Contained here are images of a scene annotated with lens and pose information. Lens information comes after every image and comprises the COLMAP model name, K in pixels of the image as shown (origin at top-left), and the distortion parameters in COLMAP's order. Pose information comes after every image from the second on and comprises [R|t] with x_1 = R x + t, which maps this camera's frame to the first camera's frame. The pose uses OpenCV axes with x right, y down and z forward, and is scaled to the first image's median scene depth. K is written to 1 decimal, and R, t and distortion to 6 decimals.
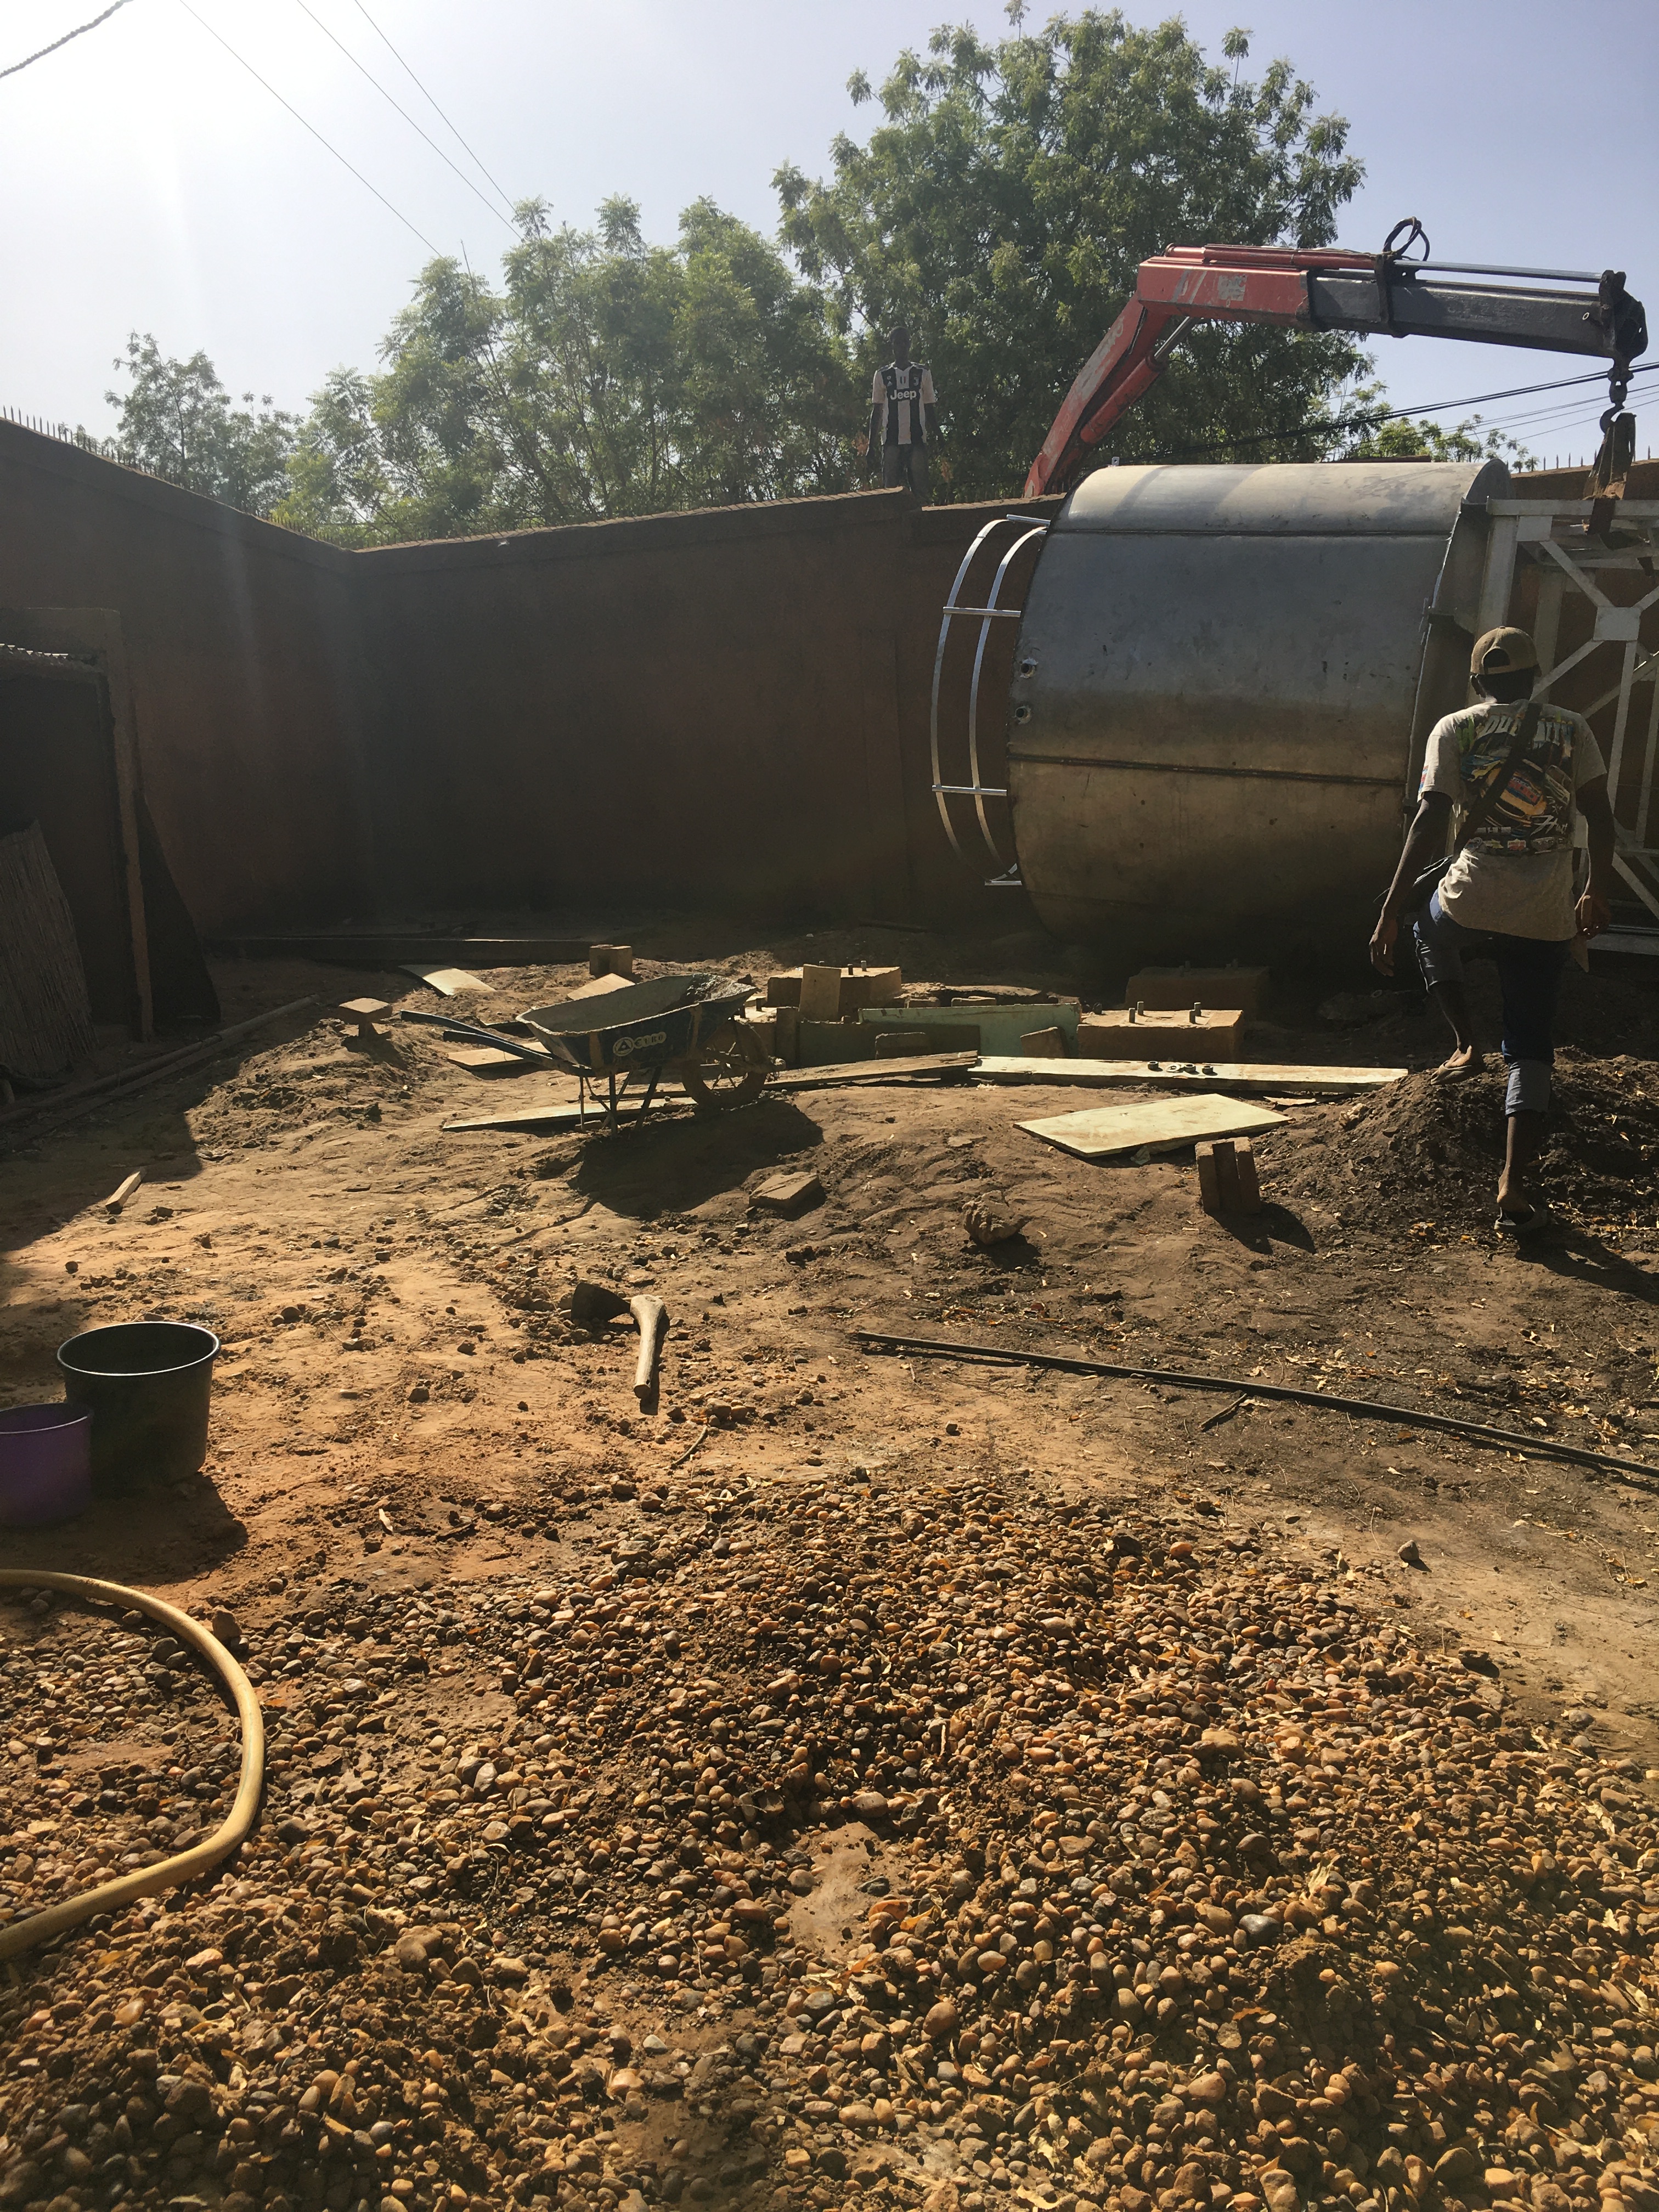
lens RADIAL K [[1912.8, 0, 831.0], [0, 1912.8, 1111.2], [0, 0, 1]] dist [0.068211, -0.063884]
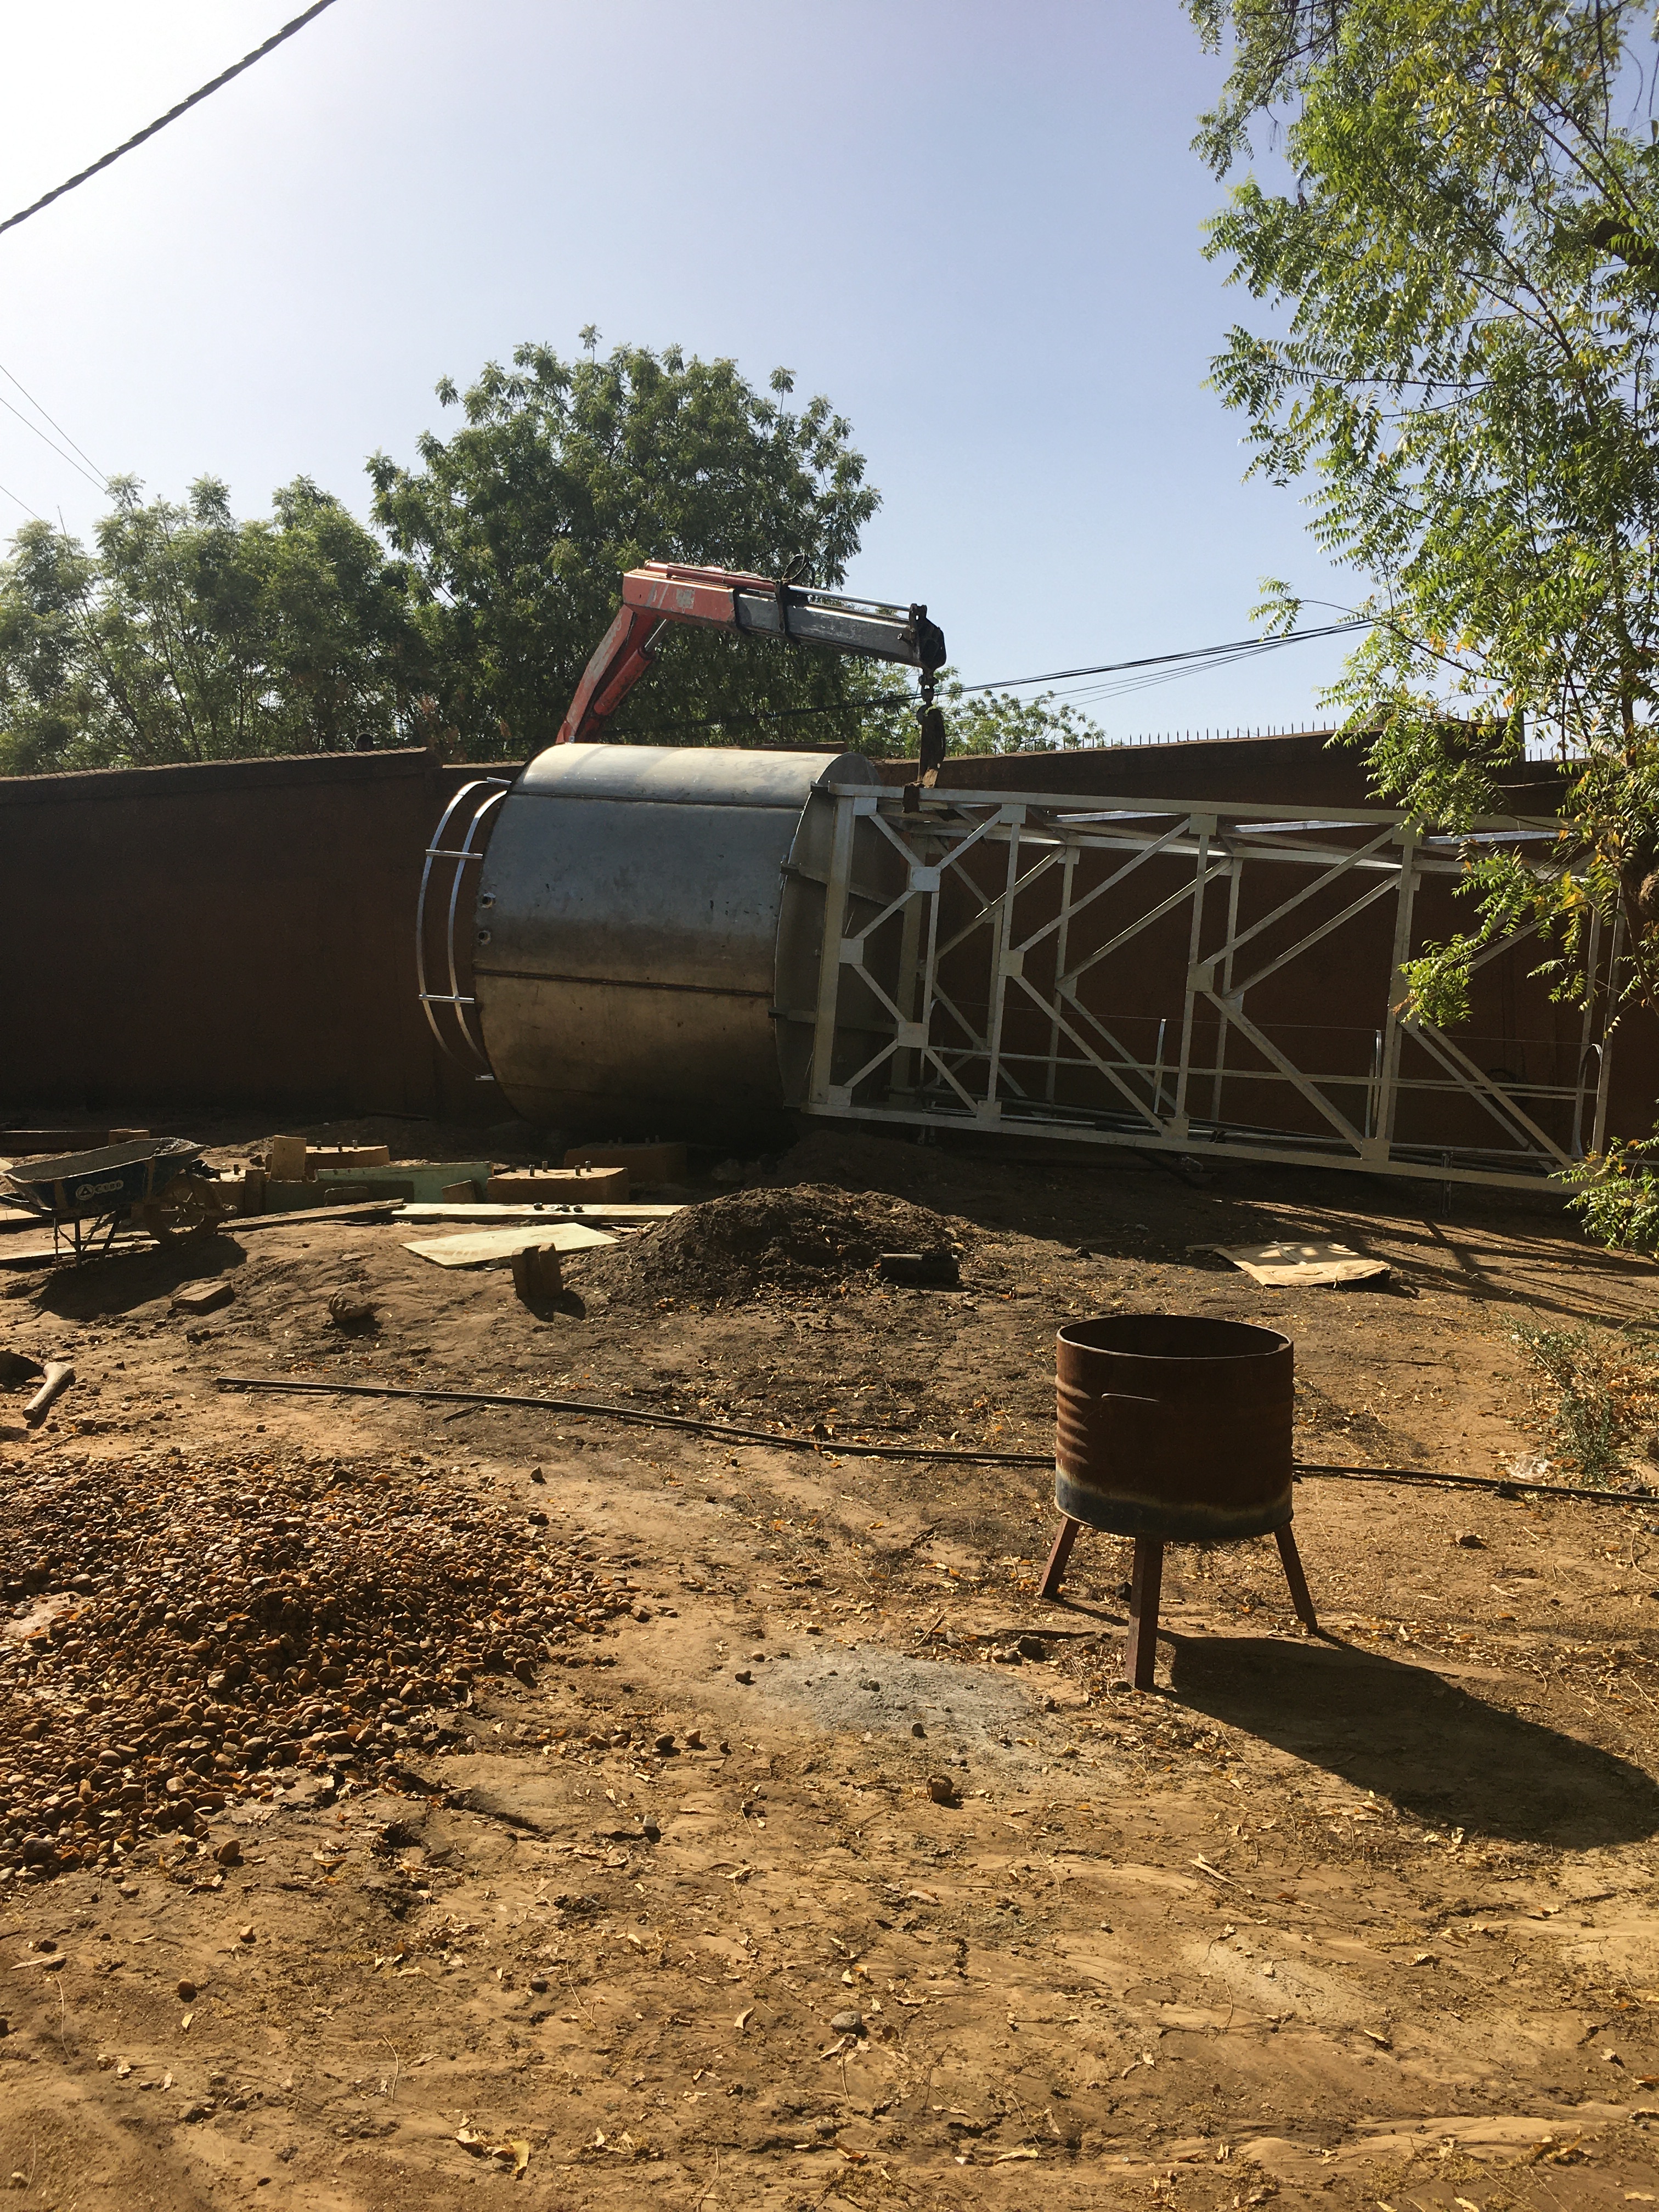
lens RADIAL K [[1912.8, 0, 834.9], [0, 1912.8, 1103.6], [0, 0, 1]] dist [0.068211, -0.063884]
pose [[0.984062, 0.000010, 0.177825, 0.103470], [0.021692, 0.992525, -0.120101, 0.049732], [-0.176497, 0.122044, 0.976706, -0.218262]]
